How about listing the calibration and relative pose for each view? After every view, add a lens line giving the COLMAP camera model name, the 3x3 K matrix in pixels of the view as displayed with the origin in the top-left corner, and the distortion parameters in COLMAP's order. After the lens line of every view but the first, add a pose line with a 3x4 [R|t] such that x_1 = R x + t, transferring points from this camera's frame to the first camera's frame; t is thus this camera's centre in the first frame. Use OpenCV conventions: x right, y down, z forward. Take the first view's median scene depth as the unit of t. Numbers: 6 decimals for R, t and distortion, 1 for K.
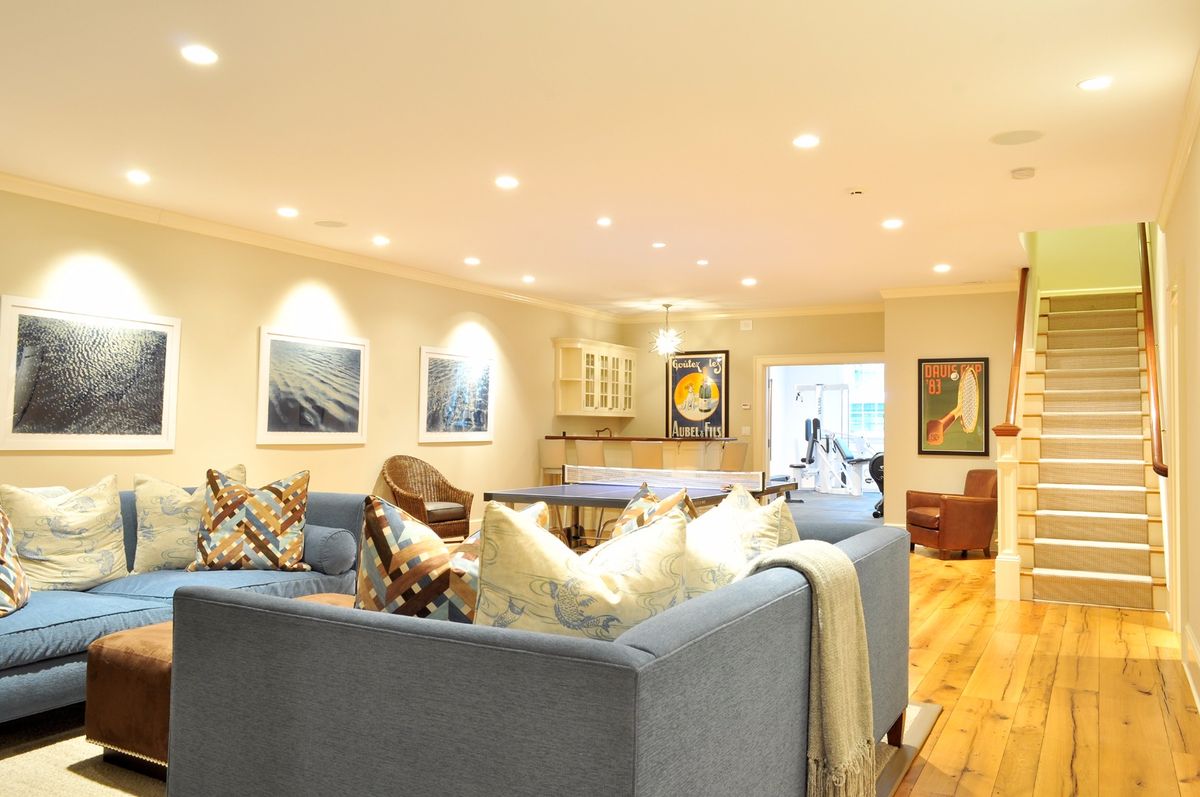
lens RADIAL K [[922.2, 0, 606.1], [0, 922.2, 385.6], [0, 0, 1]] dist [0.001632, 0.001088]
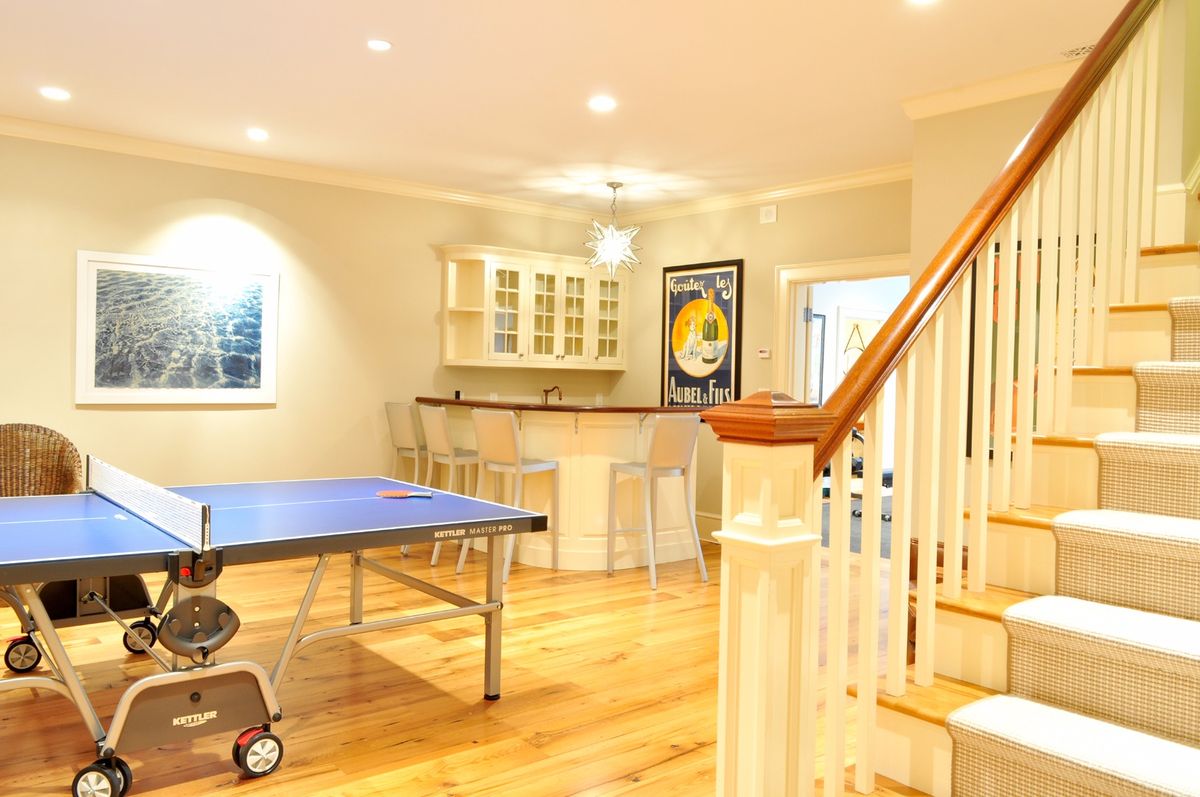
lens RADIAL K [[922.2, 0, 606.1], [0, 922.2, 385.6], [0, 0, 1]] dist [0.001632, 0.001088]
pose [[0.922950, 0.017779, -0.384509, 0.281815], [0.000763, 0.998846, 0.048015, 0.014460], [0.384919, -0.044608, 0.921872, 0.419270]]
